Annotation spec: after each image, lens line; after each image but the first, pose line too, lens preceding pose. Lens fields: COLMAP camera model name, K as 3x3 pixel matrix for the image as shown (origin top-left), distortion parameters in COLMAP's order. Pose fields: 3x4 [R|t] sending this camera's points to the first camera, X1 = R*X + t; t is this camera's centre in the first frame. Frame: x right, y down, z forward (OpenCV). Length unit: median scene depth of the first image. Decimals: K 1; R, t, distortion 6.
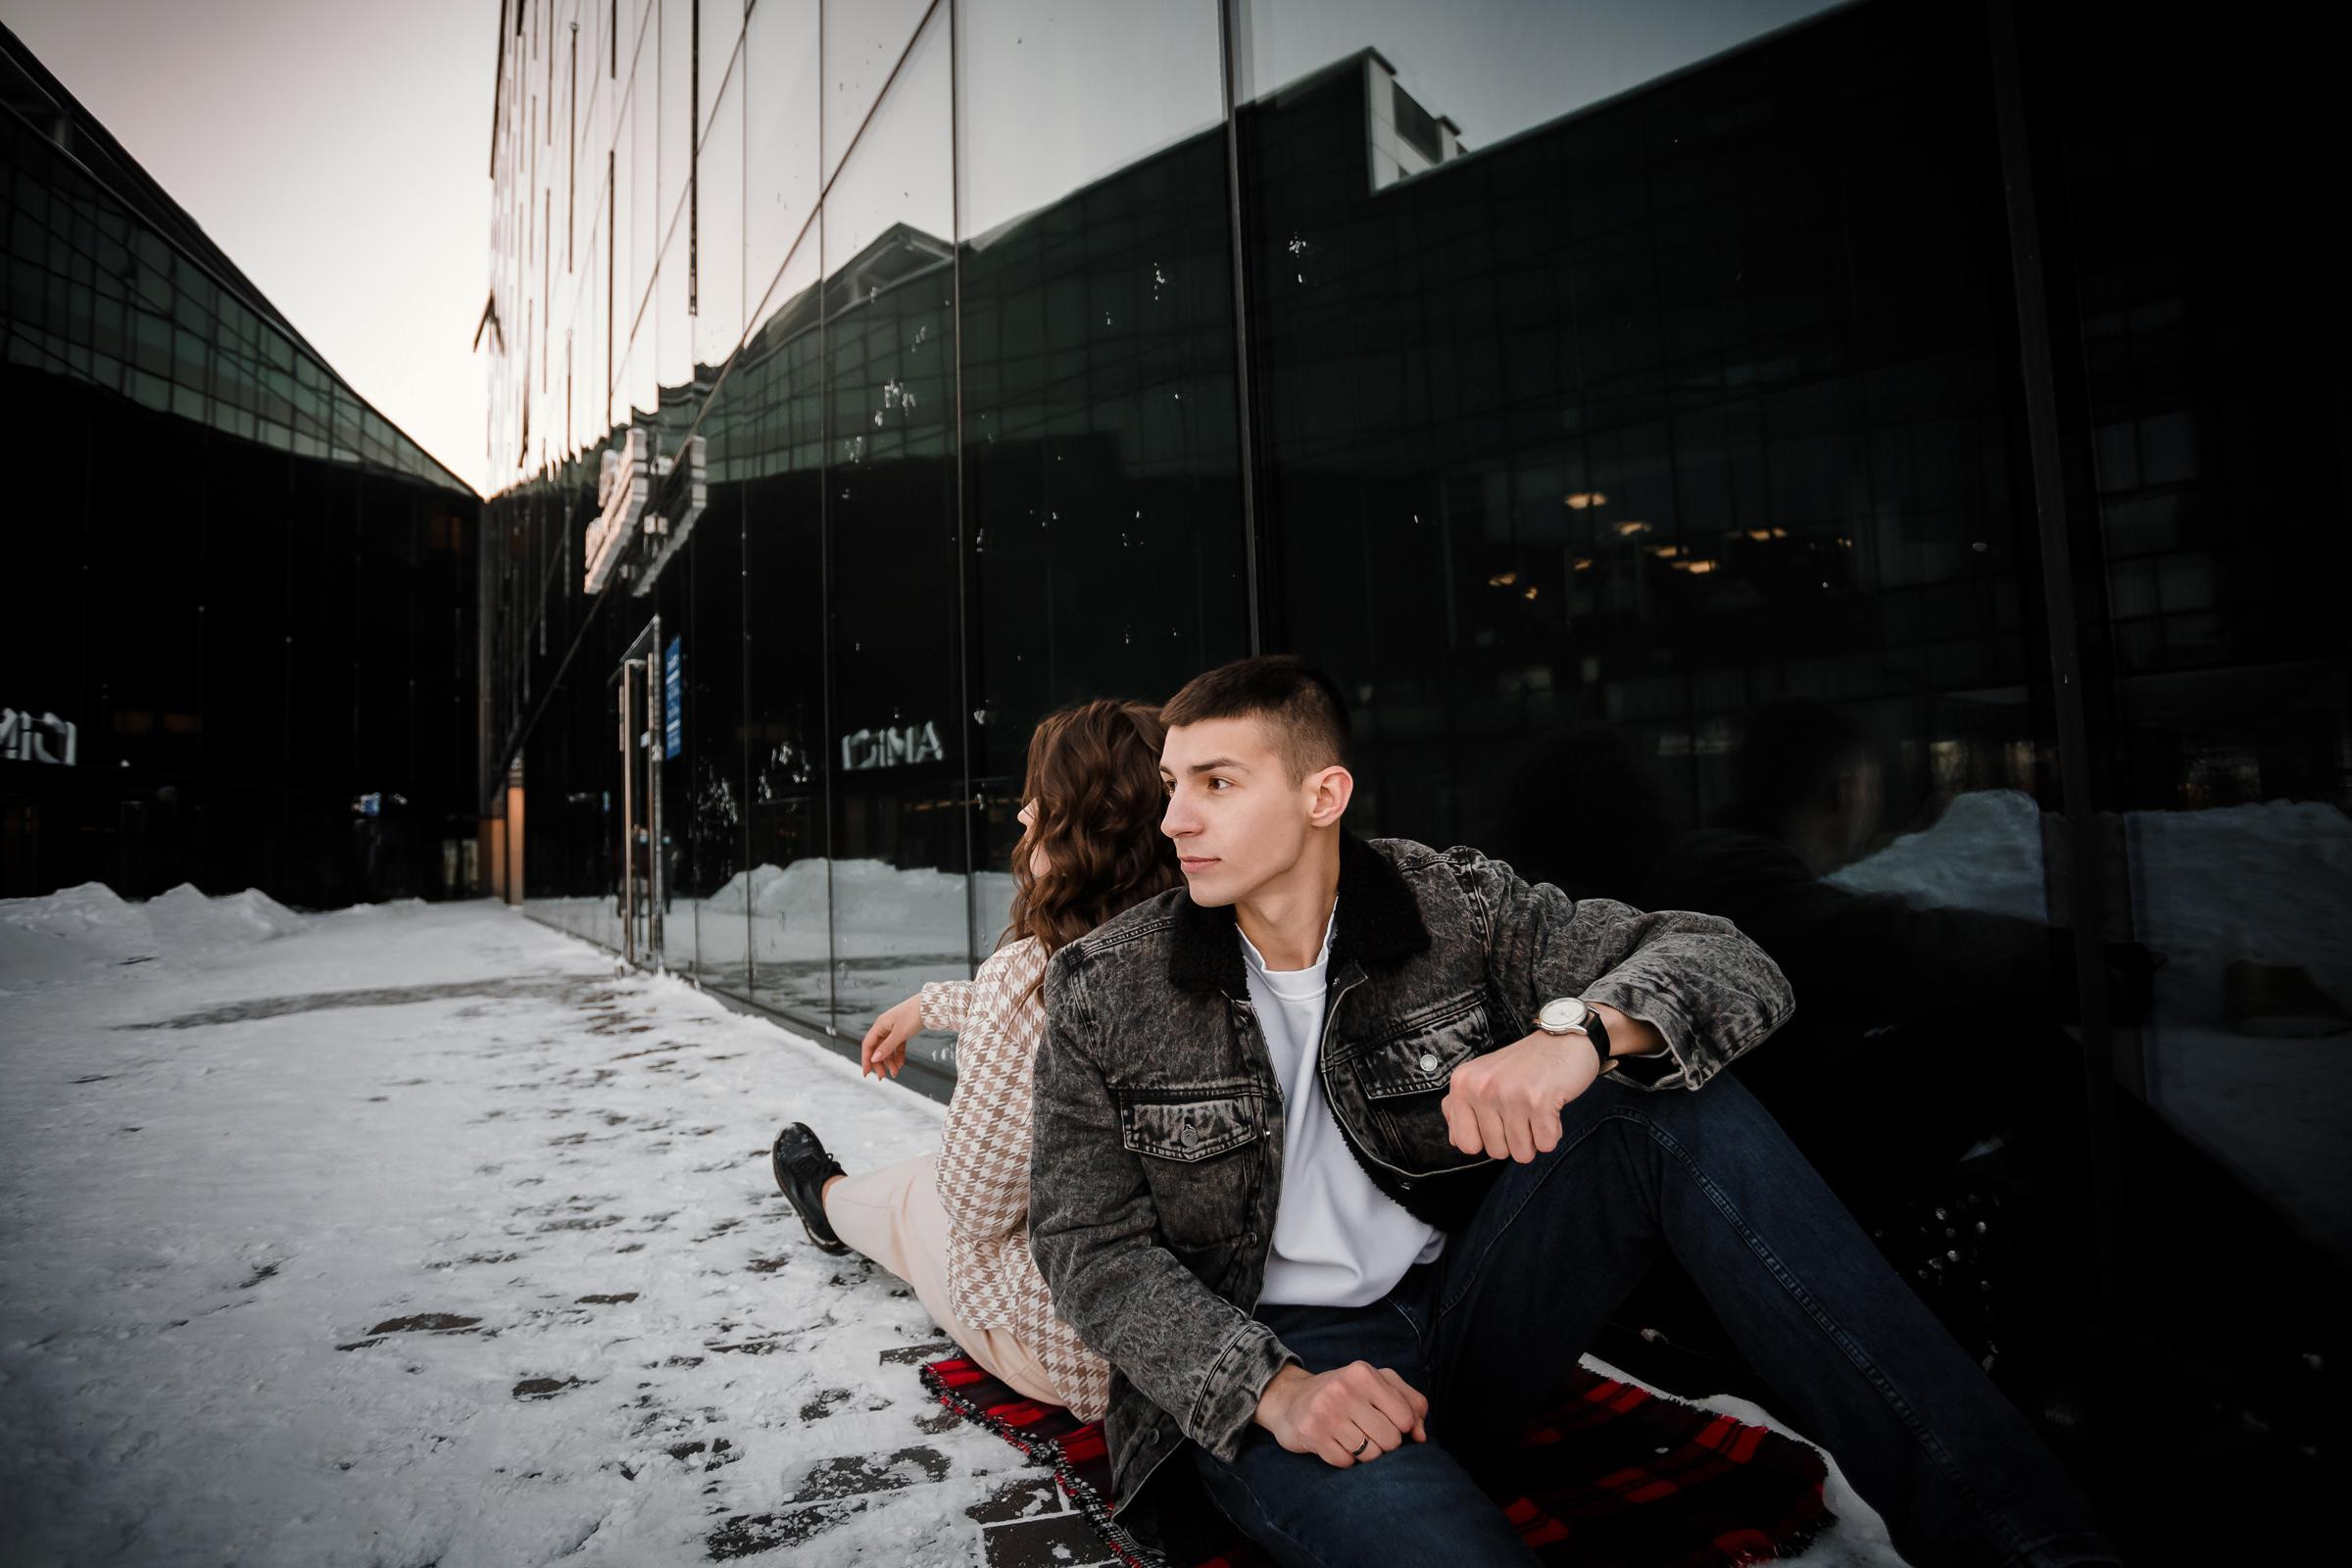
lens RADIAL K [[1203.2, 0, 1170.5], [0, 1203.2, 770.9], [0, 0, 1]] dist [-0.038121, 0.007878]
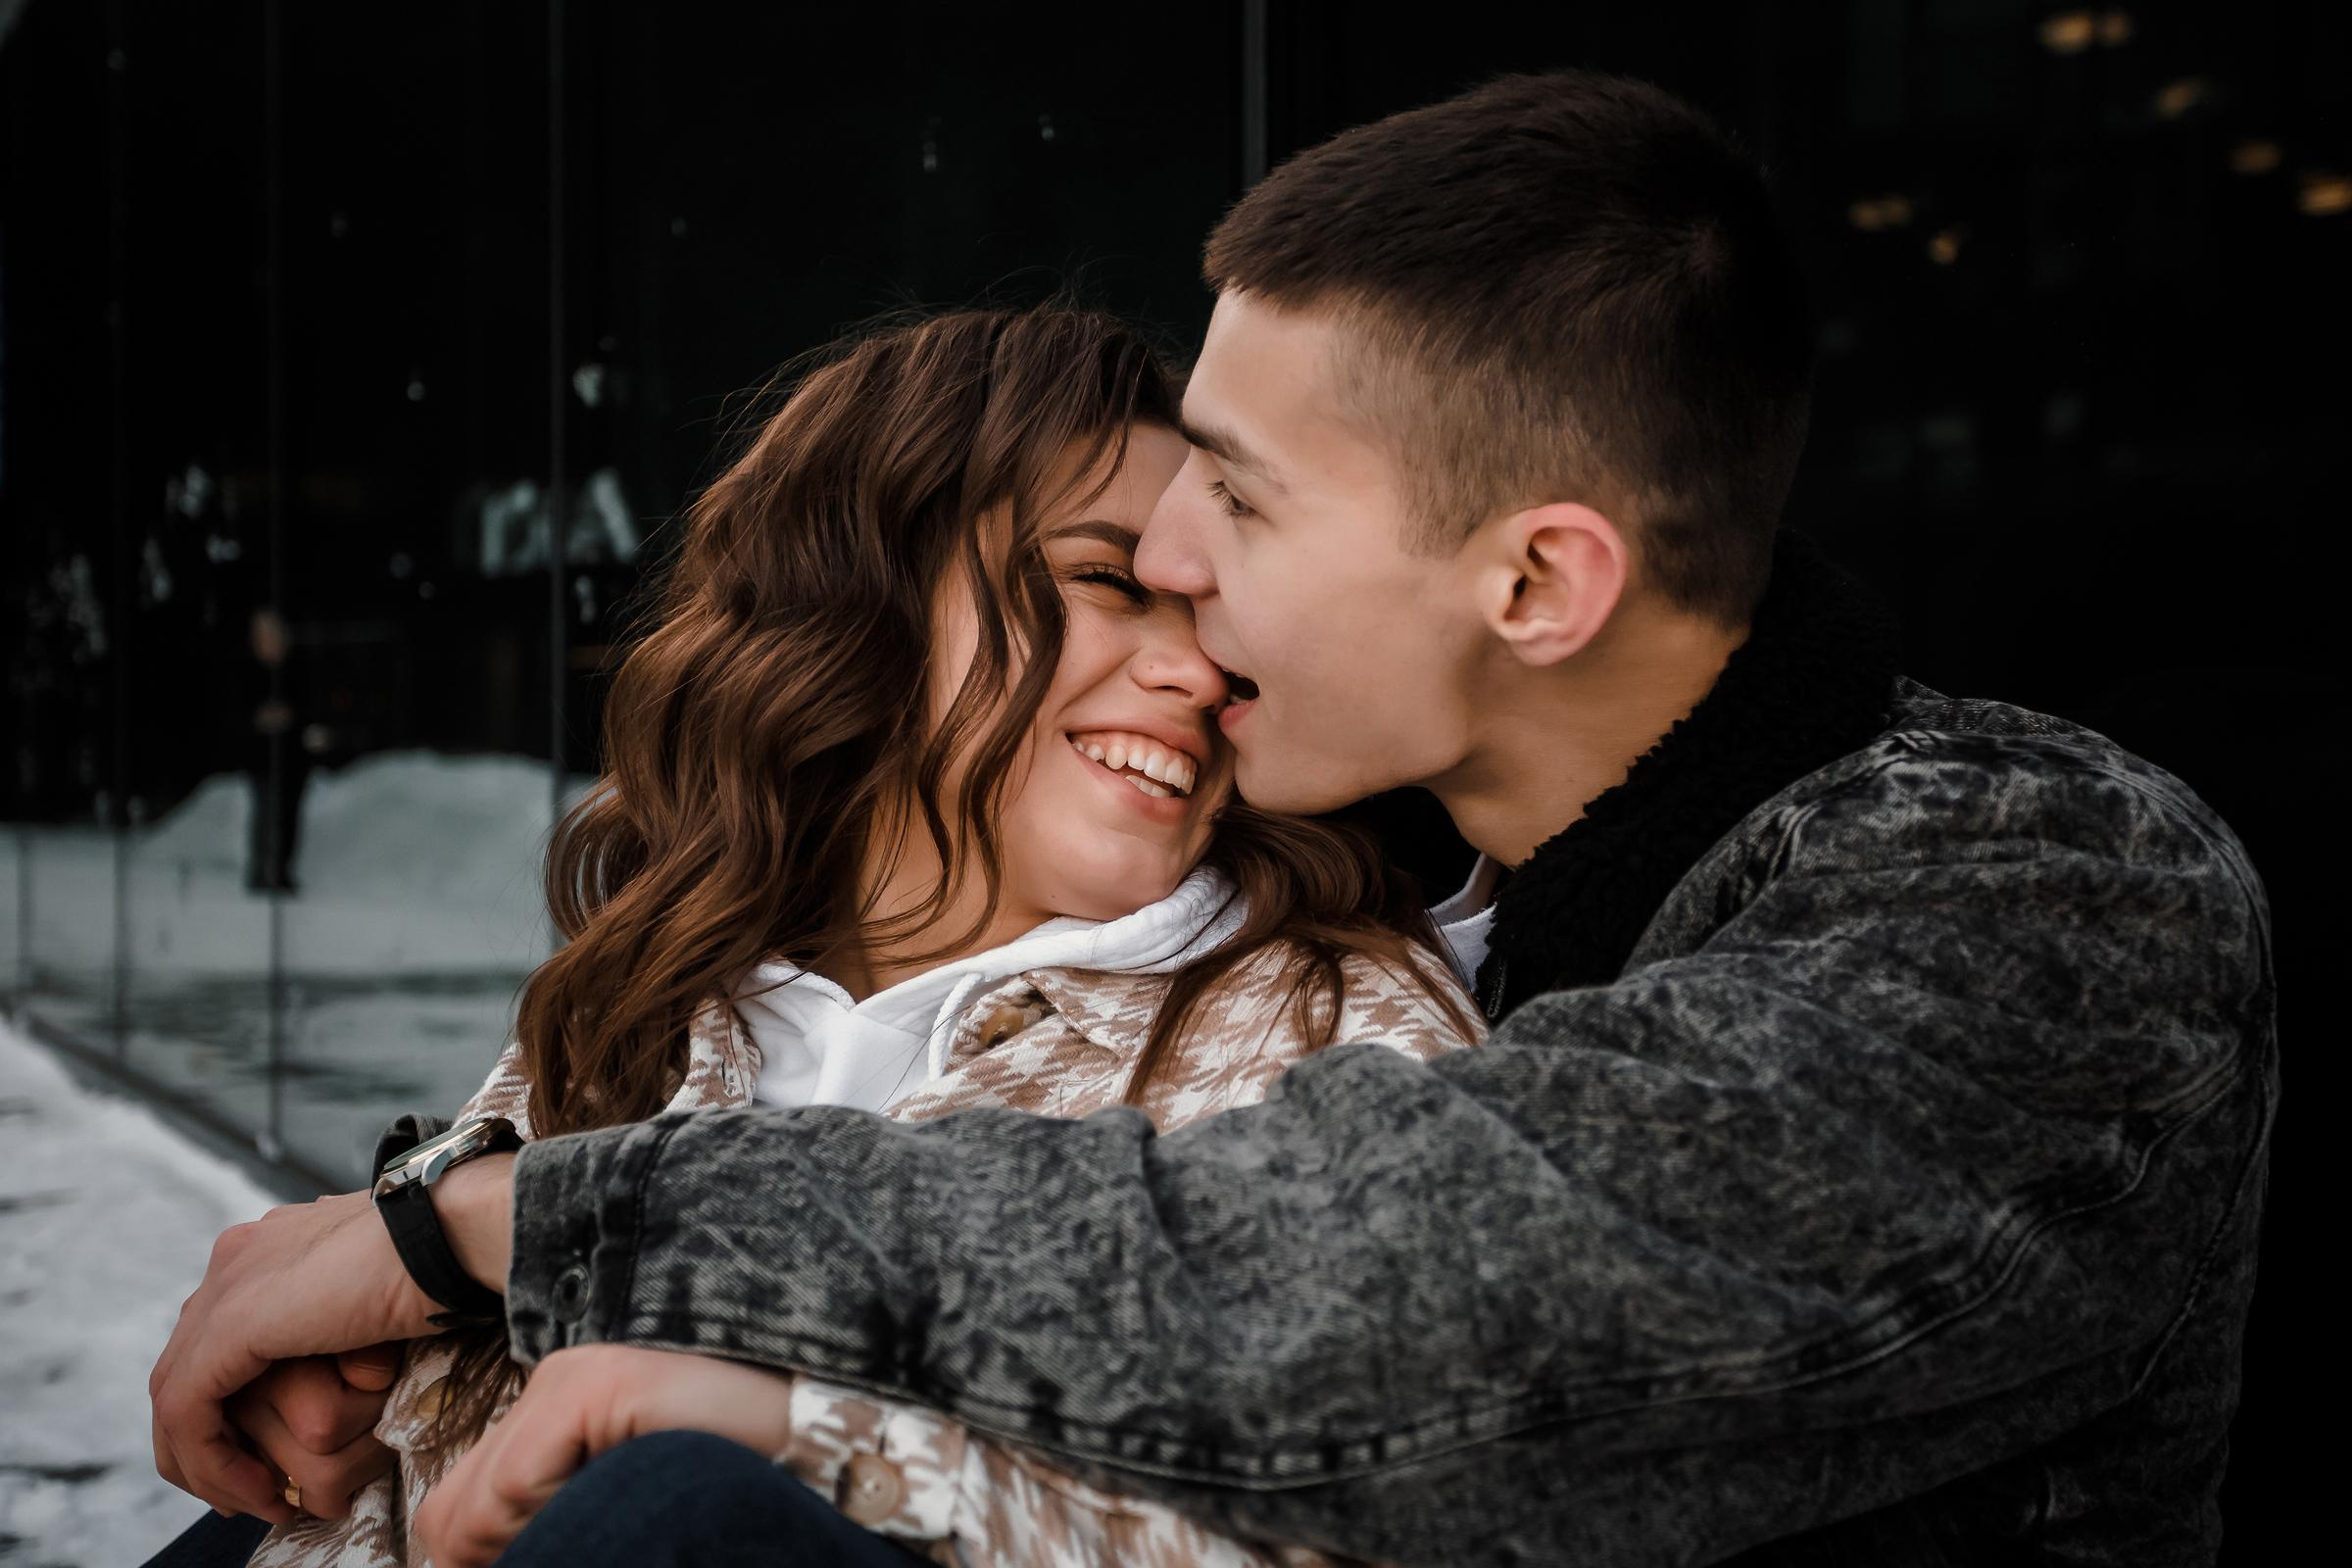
lens RADIAL K [[2484.6, 0, 1161.1], [0, 2484.6, 801.3], [0, 0, 1]] dist [0.086480, 0.000000]
pose [[0.999051, 0.043243, 0.005291, 0.024180], [-0.043527, 0.995891, 0.079409, 0.011566], [-0.001835, -0.079564, 0.996828, 0.101682]]
